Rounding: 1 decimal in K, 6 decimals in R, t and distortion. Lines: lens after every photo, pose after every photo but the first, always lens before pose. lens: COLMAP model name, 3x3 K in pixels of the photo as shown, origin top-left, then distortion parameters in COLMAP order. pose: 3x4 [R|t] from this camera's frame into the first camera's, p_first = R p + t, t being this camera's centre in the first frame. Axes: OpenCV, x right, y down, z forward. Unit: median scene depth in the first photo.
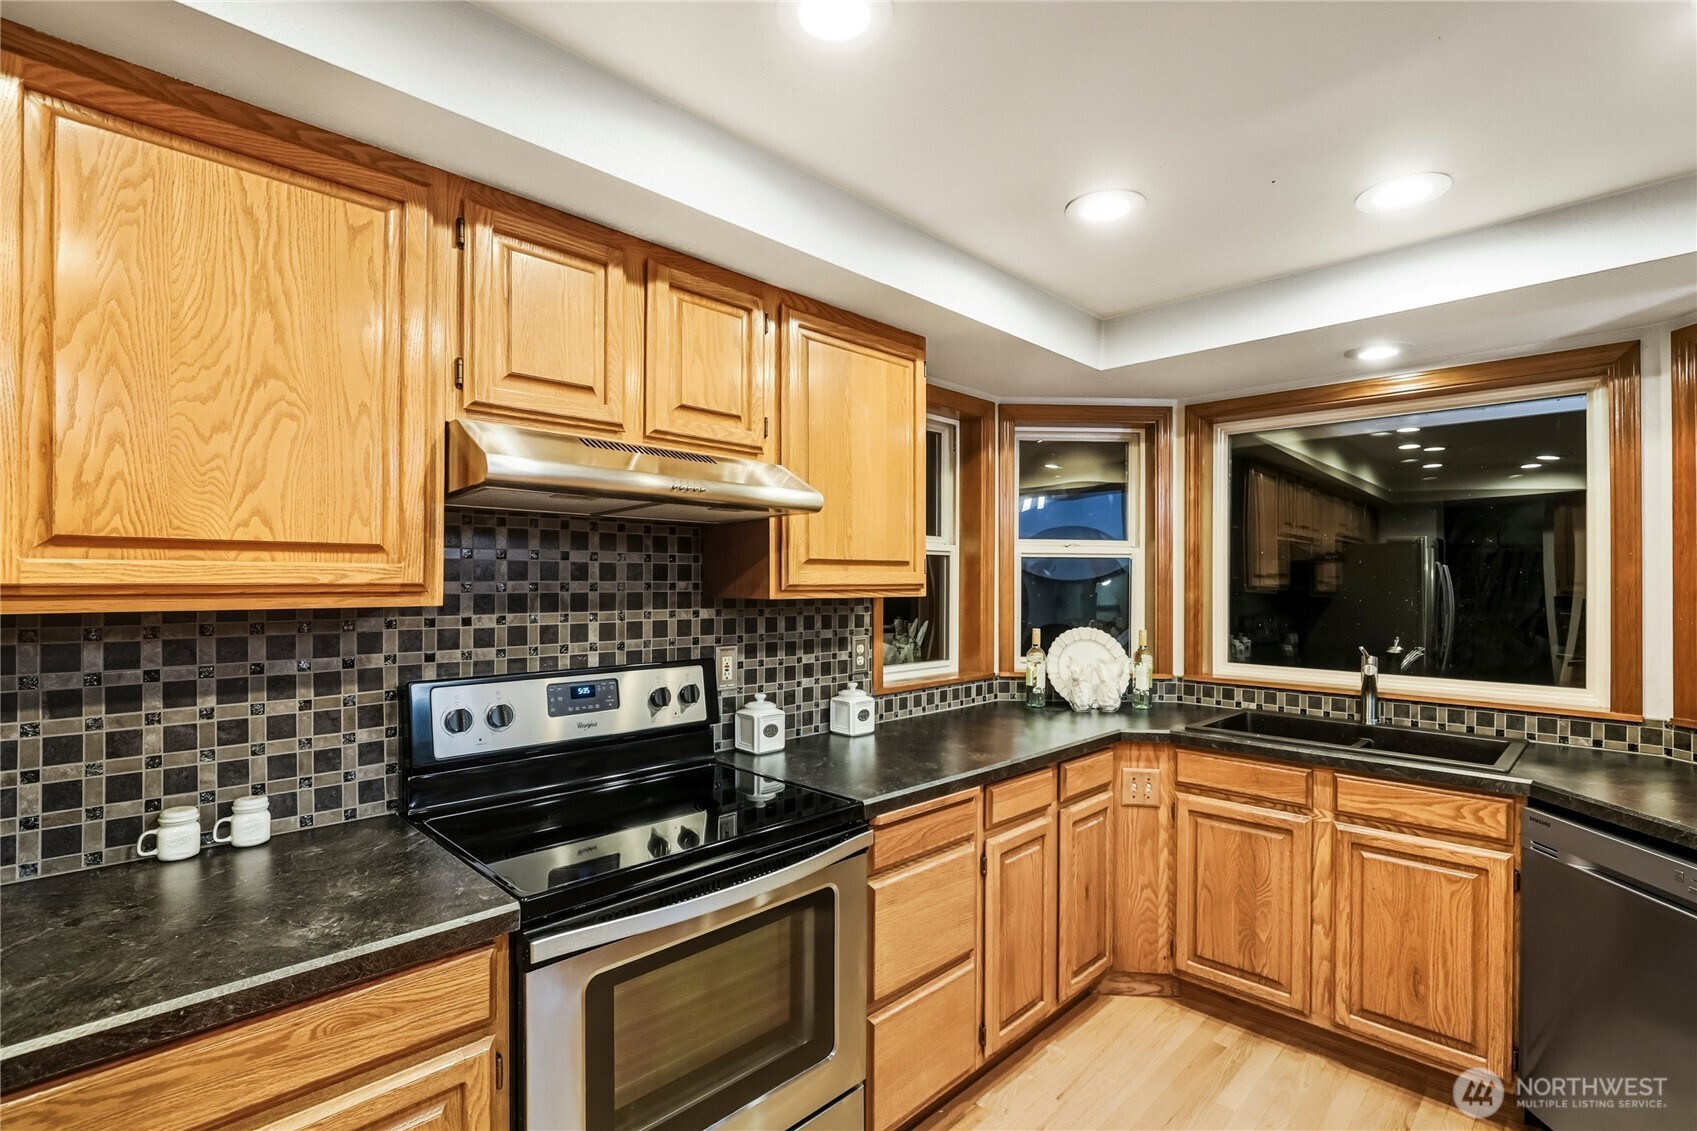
lens RADIAL K [[782.4, 0, 849.8], [0, 782.4, 581.5], [0, 0, 1]] dist [-0.010348, -0.000153]
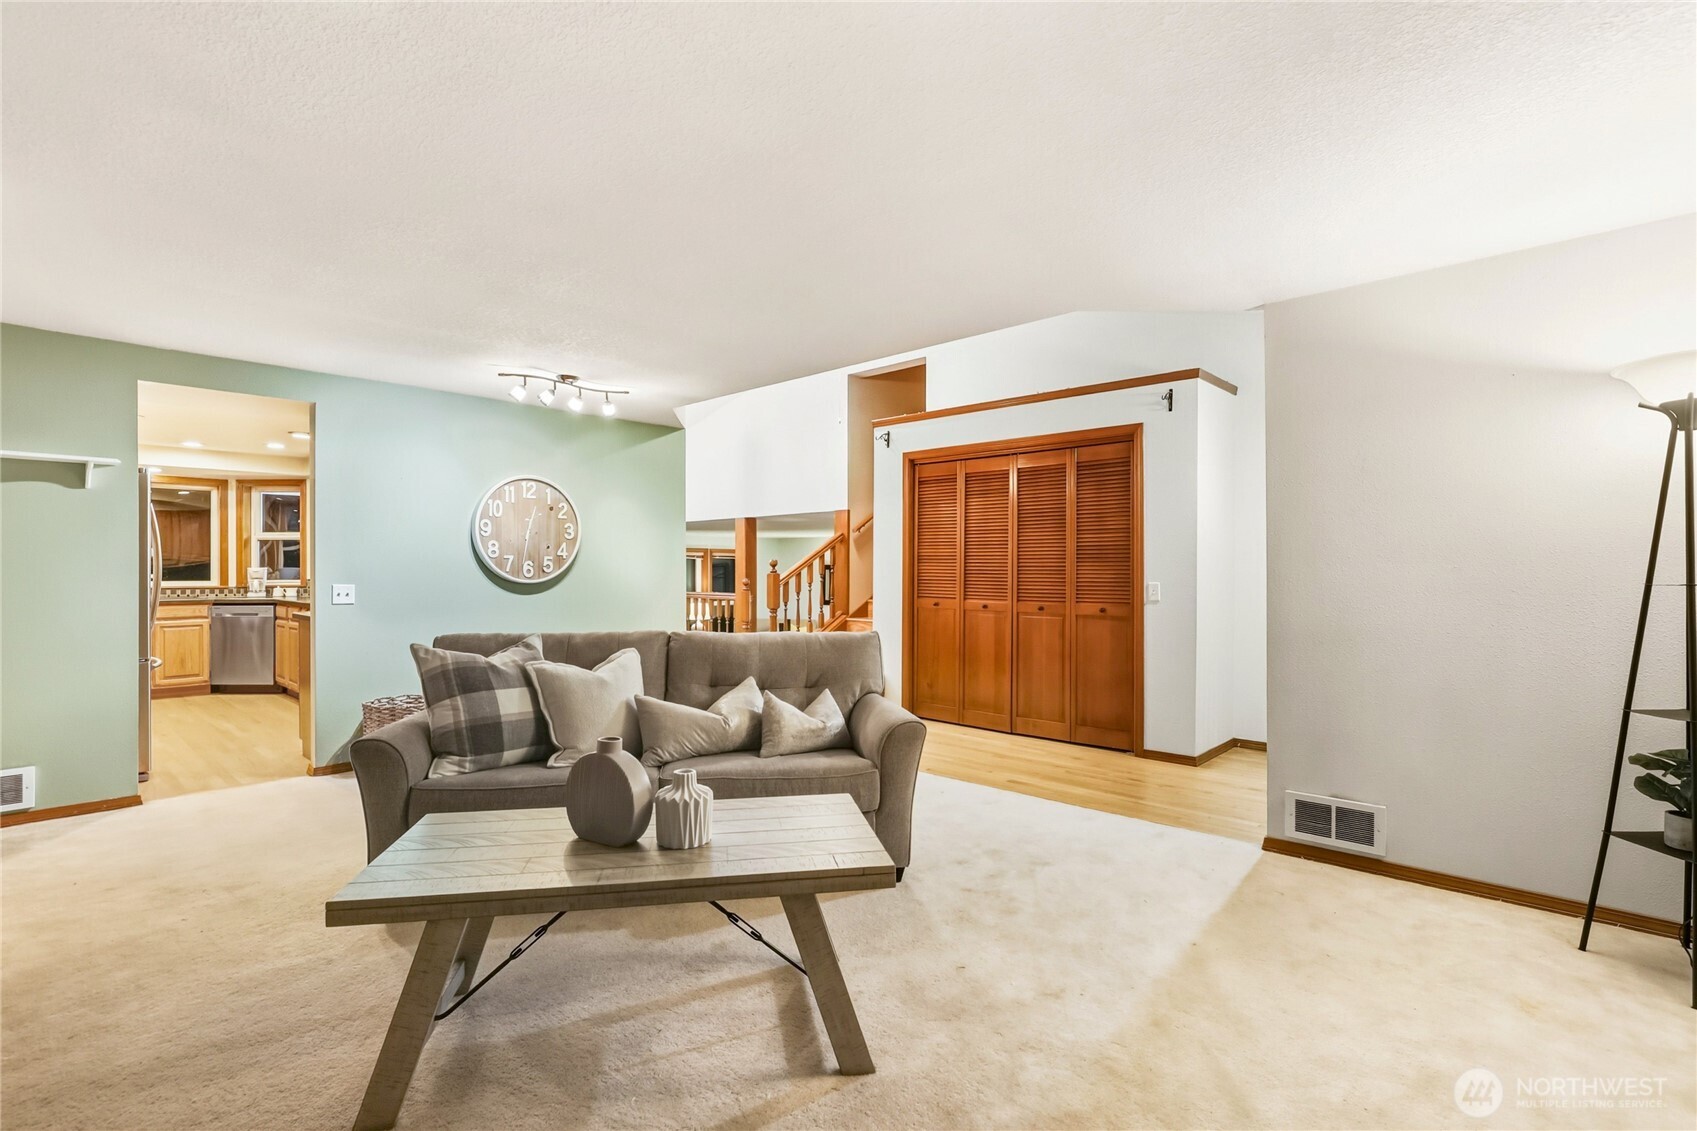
lens RADIAL K [[780.2, 0, 853.5], [0, 780.2, 567.8], [0, 0, 1]] dist [-0.028539, 0.006414]
pose [[-0.044483, -0.002737, 0.999006, -2.562151], [0.002078, 0.999994, 0.002833, 0.084986], [-0.999008, 0.002202, -0.044477, -1.670831]]
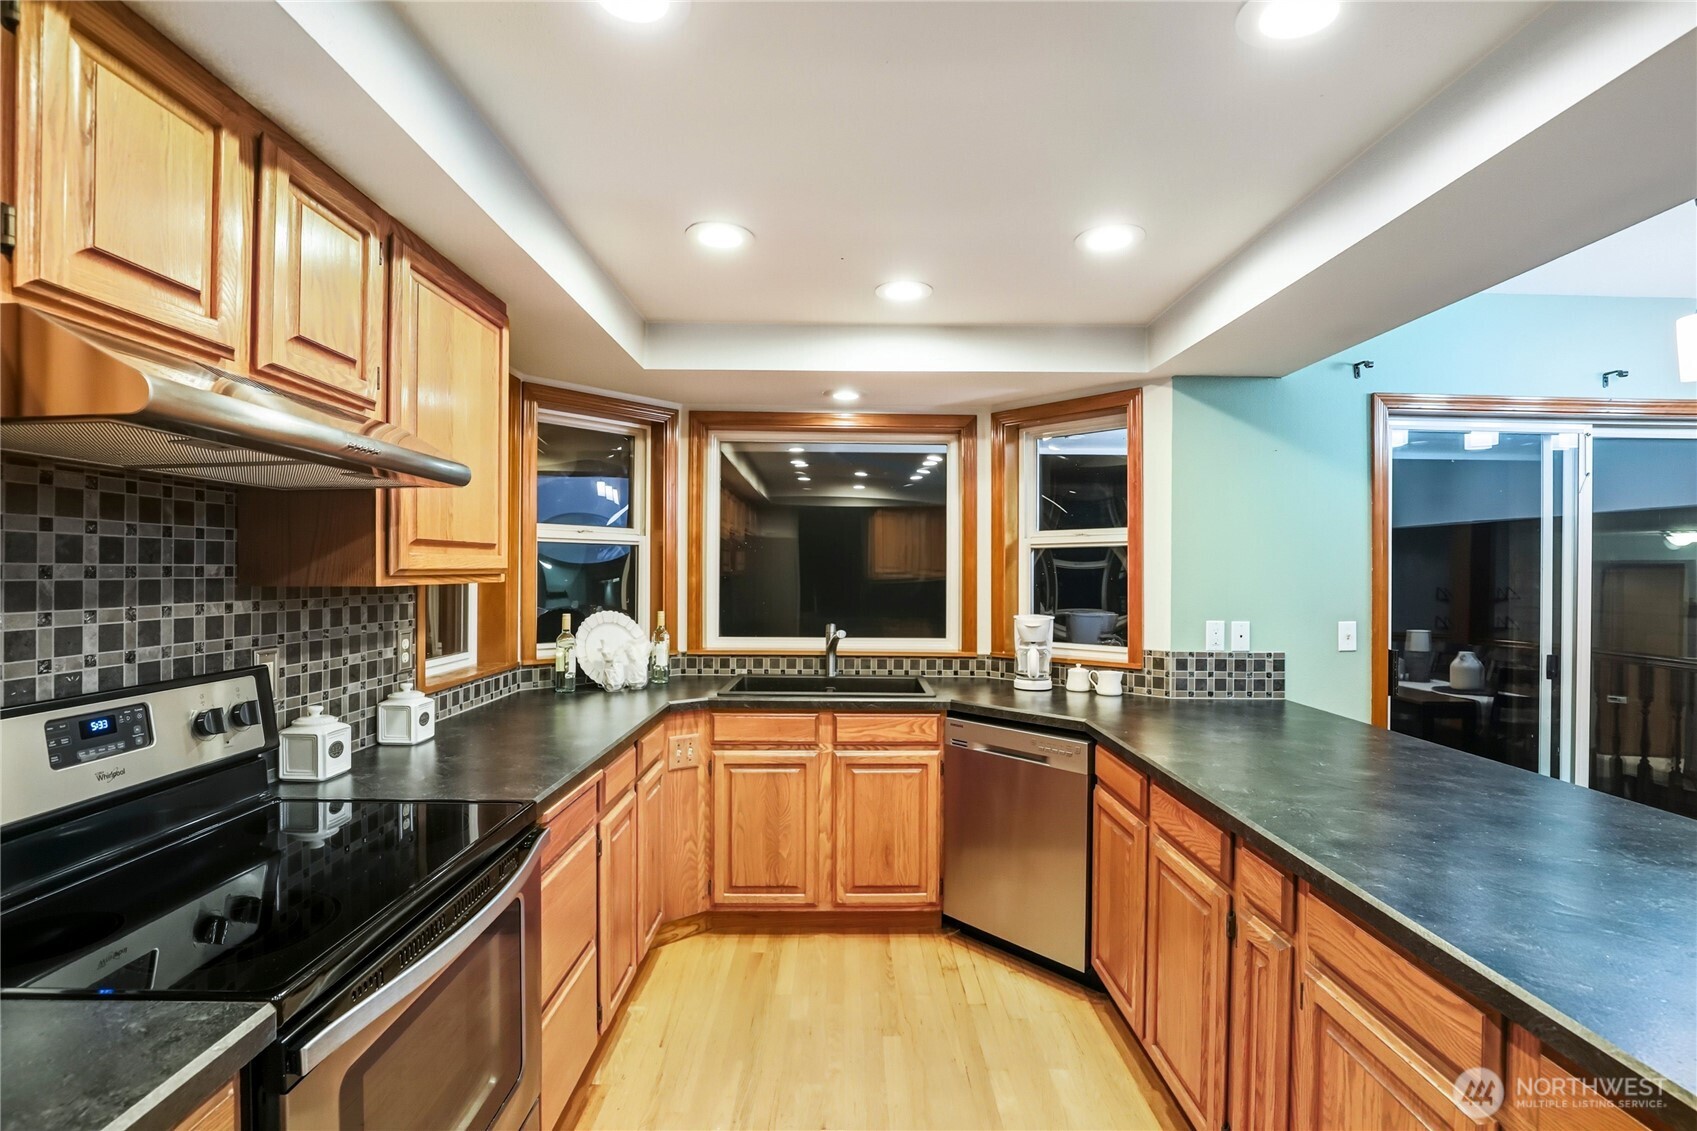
lens RADIAL K [[780.2, 0, 853.5], [0, 780.2, 567.8], [0, 0, 1]] dist [-0.028539, 0.006414]
pose [[0.702361, 0.002769, 0.711815, -0.283223], [-0.003136, 0.999995, -0.000796, 0.001546], [-0.711814, -0.001674, 0.702366, 0.056849]]
